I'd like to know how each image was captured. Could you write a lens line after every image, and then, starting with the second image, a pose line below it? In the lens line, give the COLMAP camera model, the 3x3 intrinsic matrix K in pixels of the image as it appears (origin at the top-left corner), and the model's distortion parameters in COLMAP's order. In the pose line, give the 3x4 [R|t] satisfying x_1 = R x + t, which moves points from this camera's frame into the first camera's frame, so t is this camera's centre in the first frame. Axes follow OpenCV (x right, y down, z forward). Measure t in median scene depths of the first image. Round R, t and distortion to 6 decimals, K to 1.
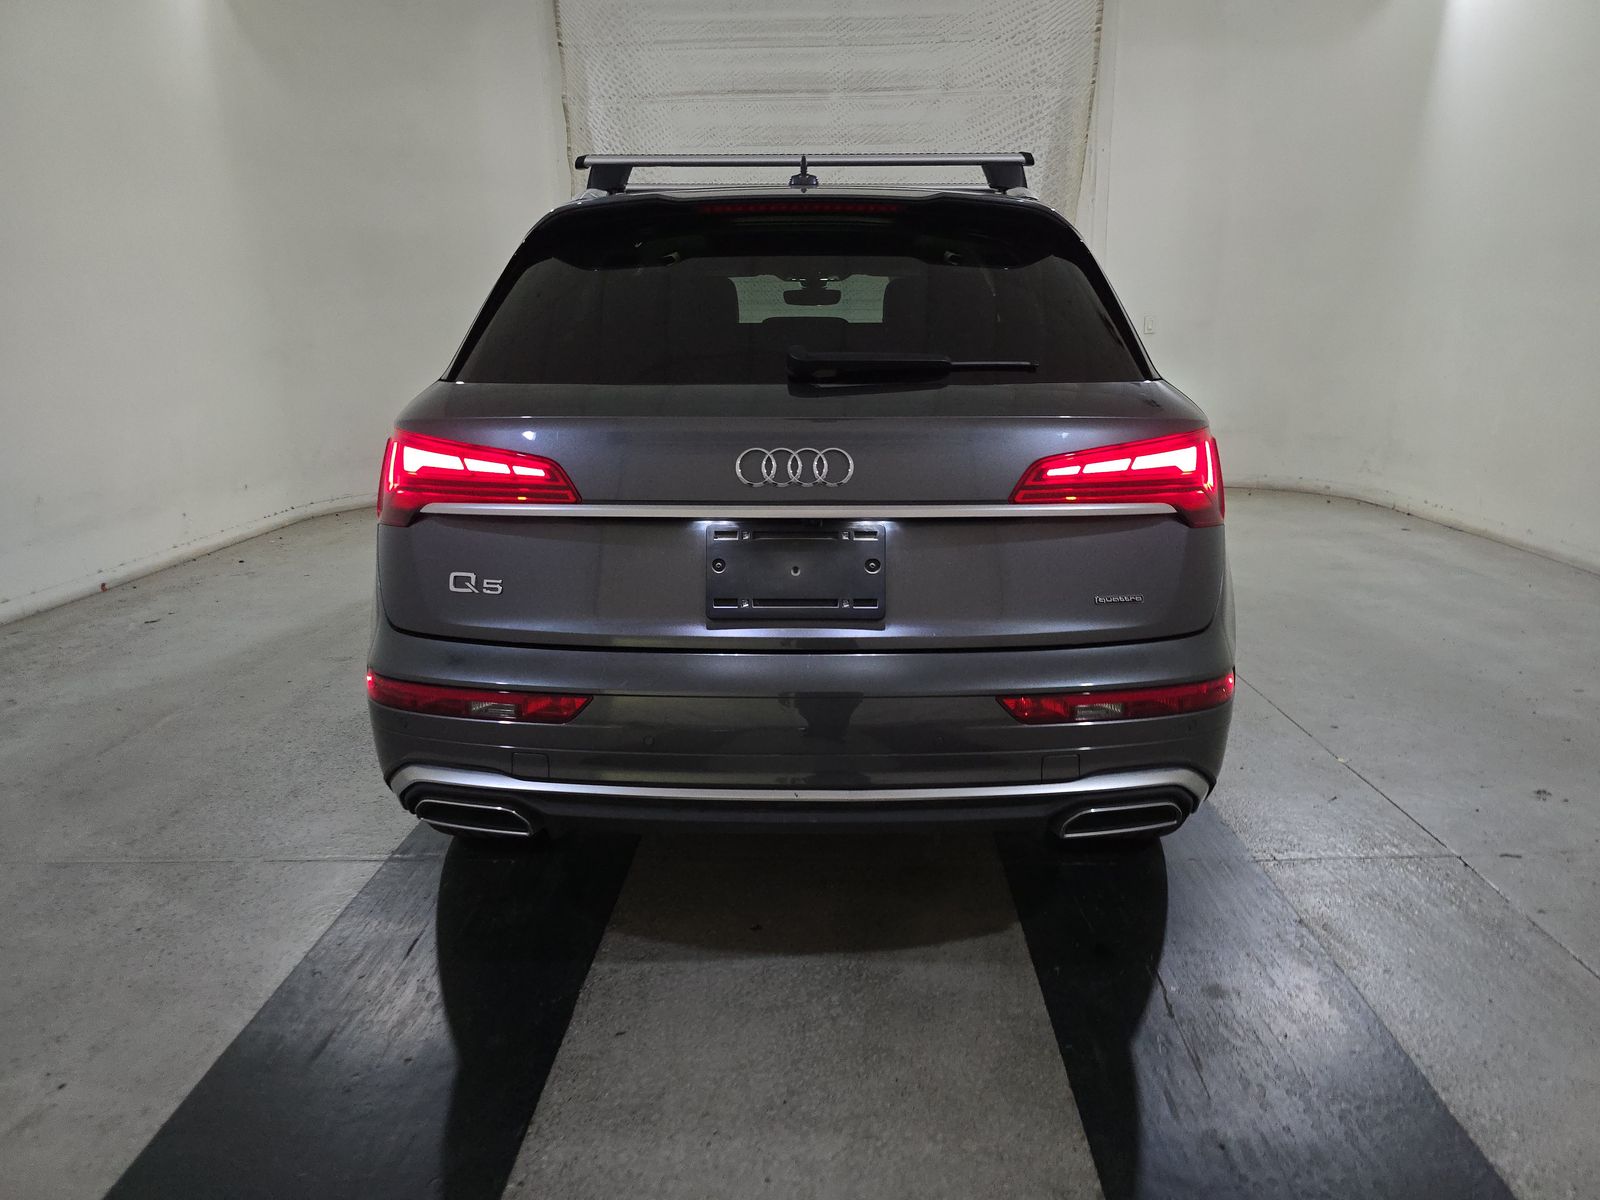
lens RADIAL K [[1071.0, 0, 802.5], [0, 1071.0, 596.8], [0, 0, 1]] dist [0.043735, -0.044322]
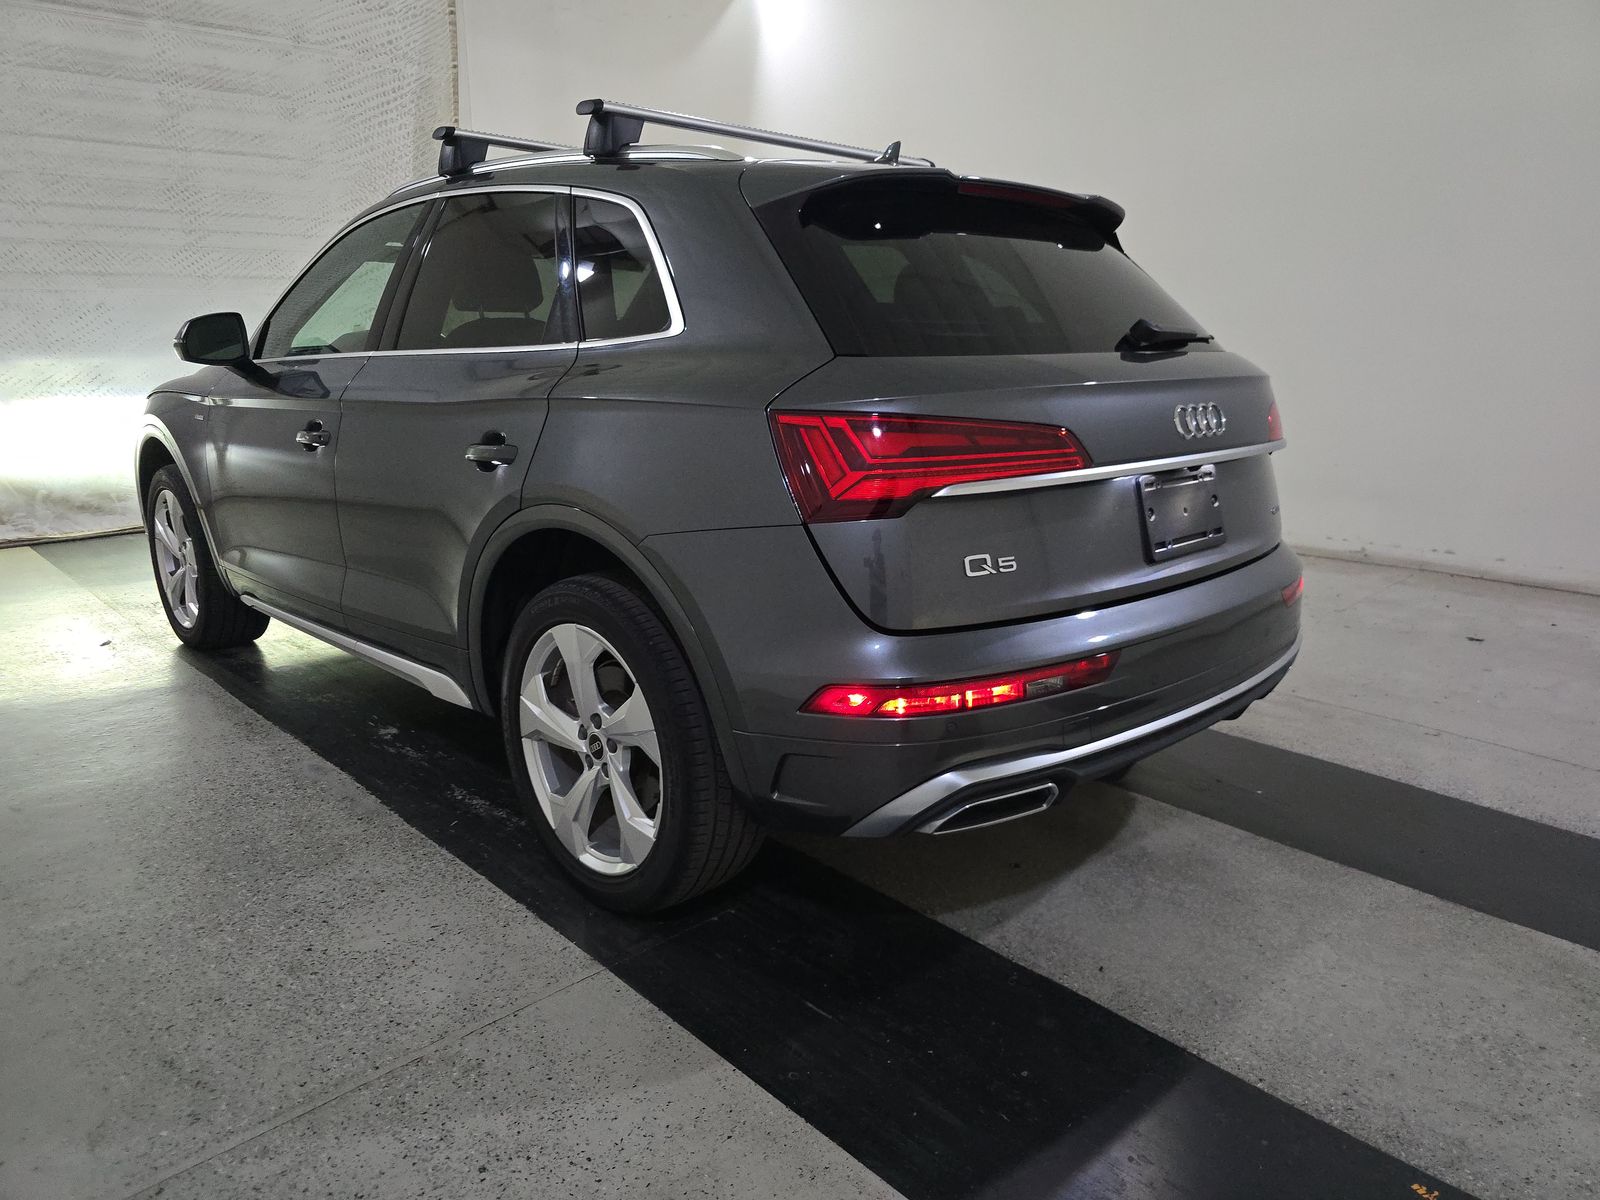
lens RADIAL K [[1078.3, 0, 800.9], [0, 1078.3, 605.0], [0, 0, 1]] dist [0.008679, 0.006449]
pose [[0.699656, -0.164055, 0.695390, -0.919060], [0.158333, 0.984684, 0.073000, -0.061496], [-0.696715, 0.059028, 0.714915, 0.371526]]
